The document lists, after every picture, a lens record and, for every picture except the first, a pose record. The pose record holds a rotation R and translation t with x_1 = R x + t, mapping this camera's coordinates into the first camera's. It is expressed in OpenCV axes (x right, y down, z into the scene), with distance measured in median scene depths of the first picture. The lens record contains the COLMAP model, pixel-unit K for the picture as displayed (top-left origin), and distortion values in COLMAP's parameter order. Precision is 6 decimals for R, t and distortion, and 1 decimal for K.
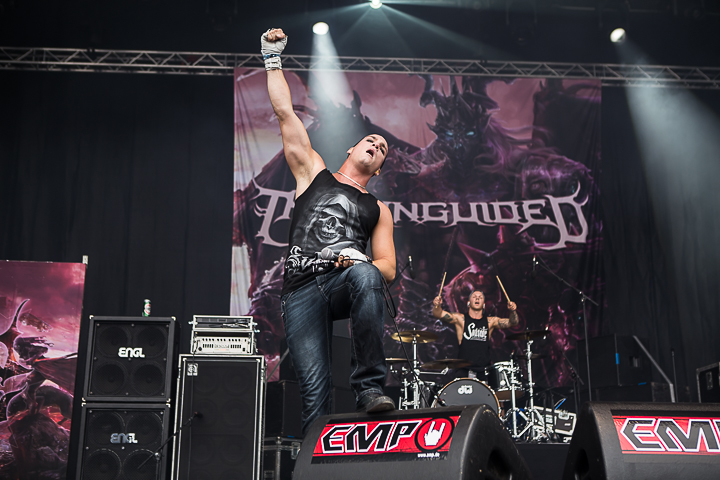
lens RADIAL K [[900.5, 0, 376.2], [0, 900.5, 216.8], [0, 0, 1]] dist [0.008801, 0.000000]
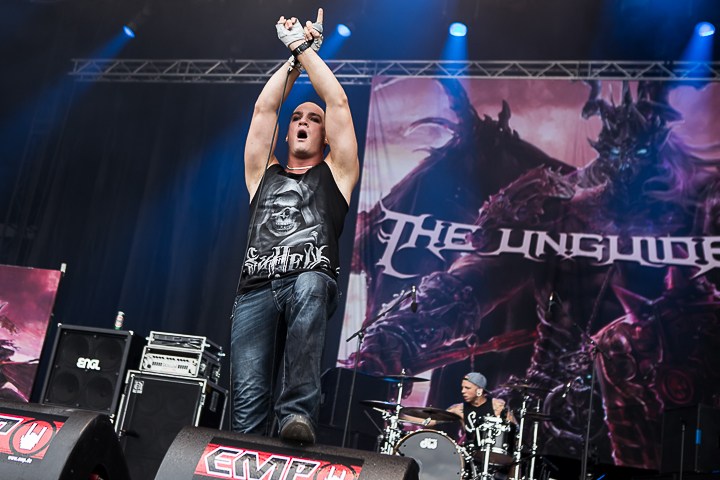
lens RADIAL K [[1071.8, 0, 362.0], [0, 1071.8, 223.6], [0, 0, 1]] dist [0.023566, 0.000000]
pose [[0.921656, 0.034012, -0.386513, 0.251600], [-0.046842, 0.998618, -0.023820, 0.006860], [0.385169, 0.040059, 0.921976, 0.018543]]
